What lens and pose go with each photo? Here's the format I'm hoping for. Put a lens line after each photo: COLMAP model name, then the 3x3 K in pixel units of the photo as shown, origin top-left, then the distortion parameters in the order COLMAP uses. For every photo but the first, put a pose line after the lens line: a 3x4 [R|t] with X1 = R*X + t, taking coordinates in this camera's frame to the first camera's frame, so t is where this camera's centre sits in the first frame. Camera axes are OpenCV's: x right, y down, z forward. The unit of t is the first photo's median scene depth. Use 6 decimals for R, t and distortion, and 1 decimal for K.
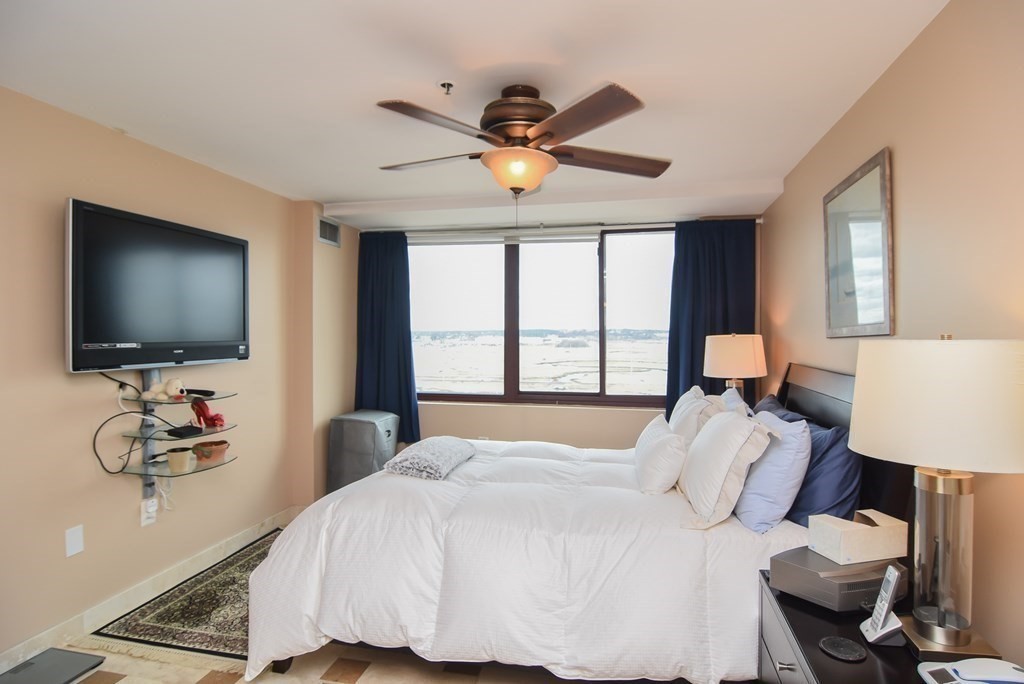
lens RADIAL K [[549.9, 0, 508.2], [0, 549.9, 332.3], [0, 0, 1]] dist [-0.007203, -0.009932]
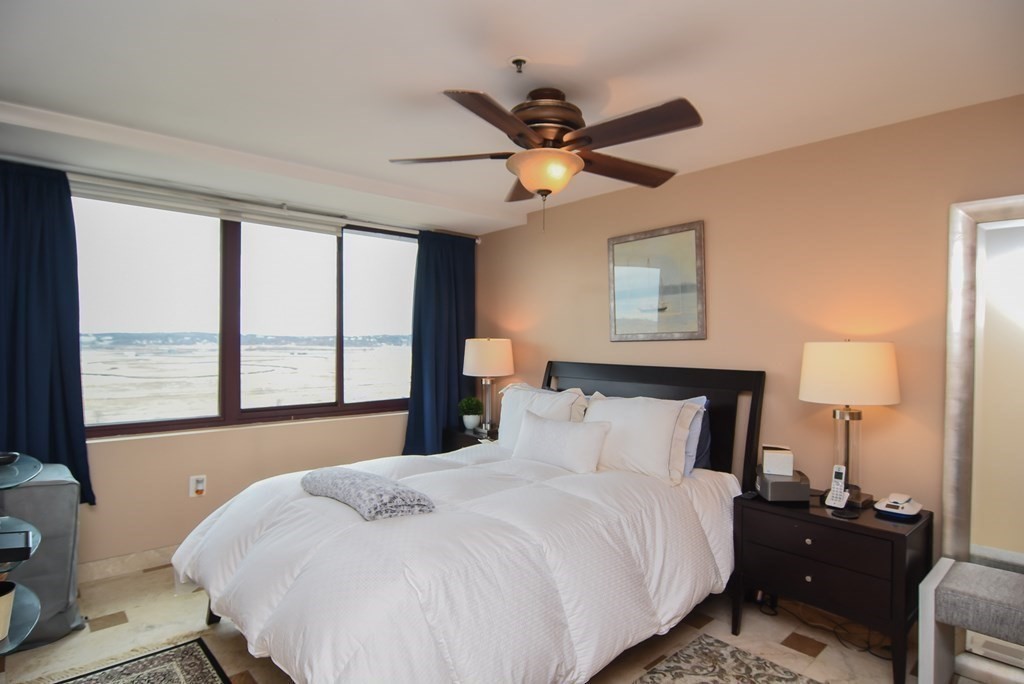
lens RADIAL K [[549.9, 0, 509.7], [0, 549.9, 352.4], [0, 0, 1]] dist [-0.007203, -0.009932]
pose [[0.582516, -0.017166, 0.812638, -0.410231], [-0.006384, 0.999650, 0.025692, 0.002598], [-0.812794, -0.020154, 0.582202, 0.235083]]
